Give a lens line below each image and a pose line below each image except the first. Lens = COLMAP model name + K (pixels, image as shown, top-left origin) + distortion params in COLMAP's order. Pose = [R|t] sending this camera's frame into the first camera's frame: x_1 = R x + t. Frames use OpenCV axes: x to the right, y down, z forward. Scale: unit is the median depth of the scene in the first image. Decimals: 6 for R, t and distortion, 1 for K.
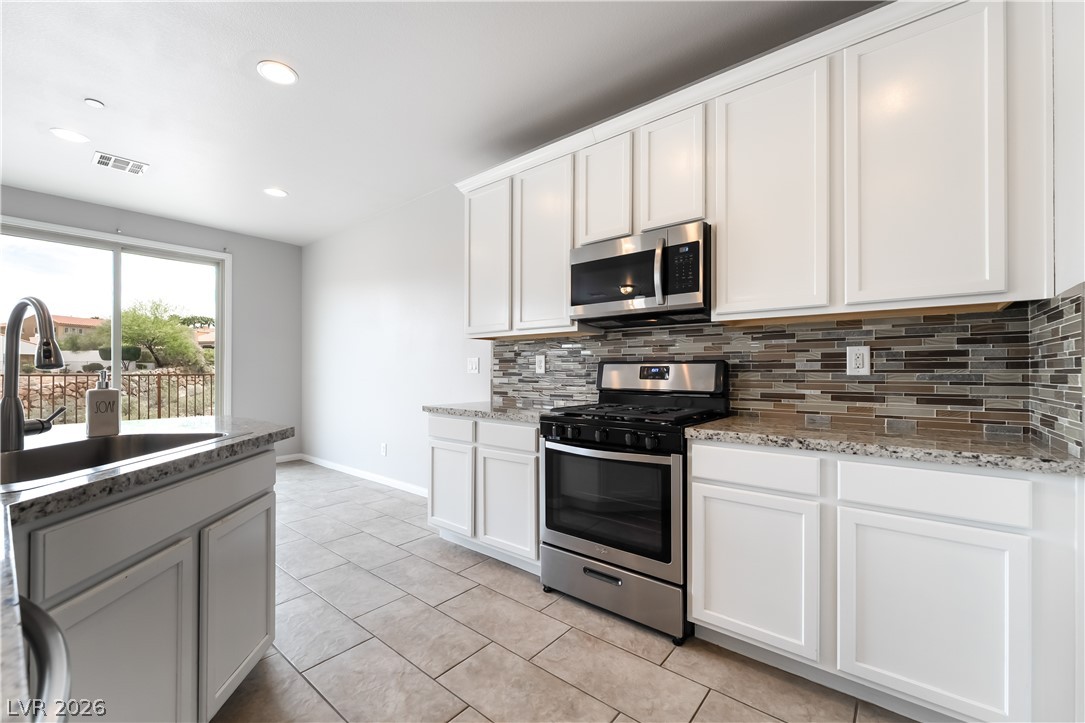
lens RADIAL K [[445.2, 0, 533.0], [0, 445.2, 369.1], [0, 0, 1]] dist [-0.002622, -0.000228]
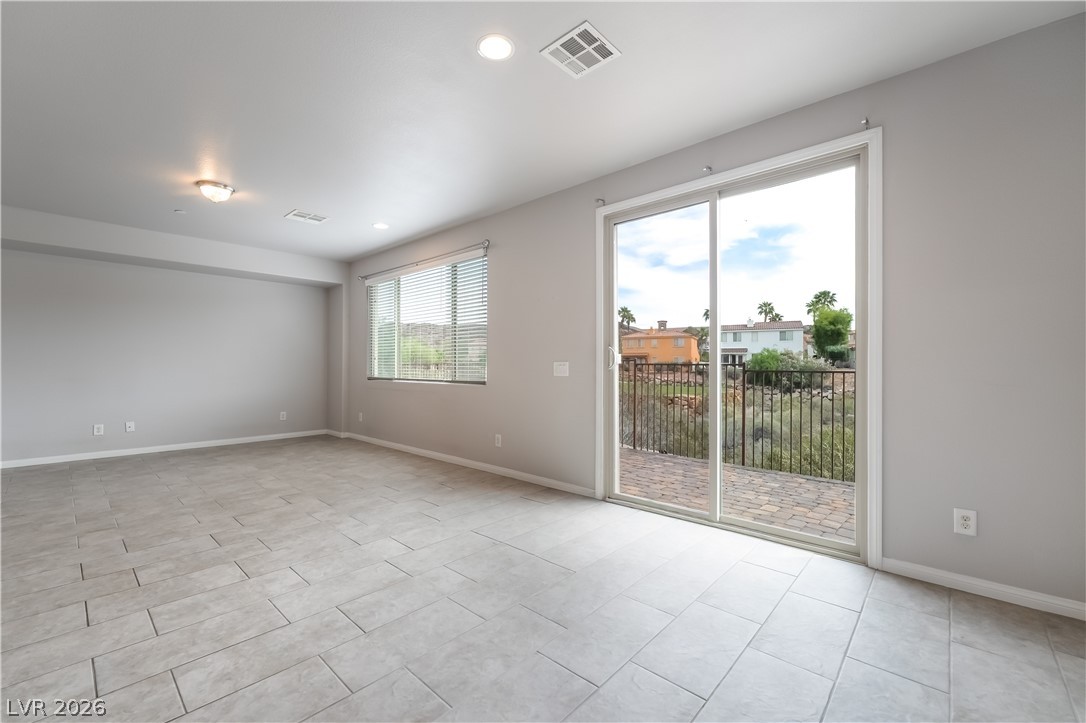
lens RADIAL K [[447.8, 0, 541.6], [0, 447.8, 365.0], [0, 0, 1]] dist [-0.003399, -0.000144]
pose [[-0.037756, -0.002291, -0.999284, -0.402013], [0.001929, 0.999995, -0.002366, 0.003846], [0.999285, -0.002016, -0.037751, 1.455271]]
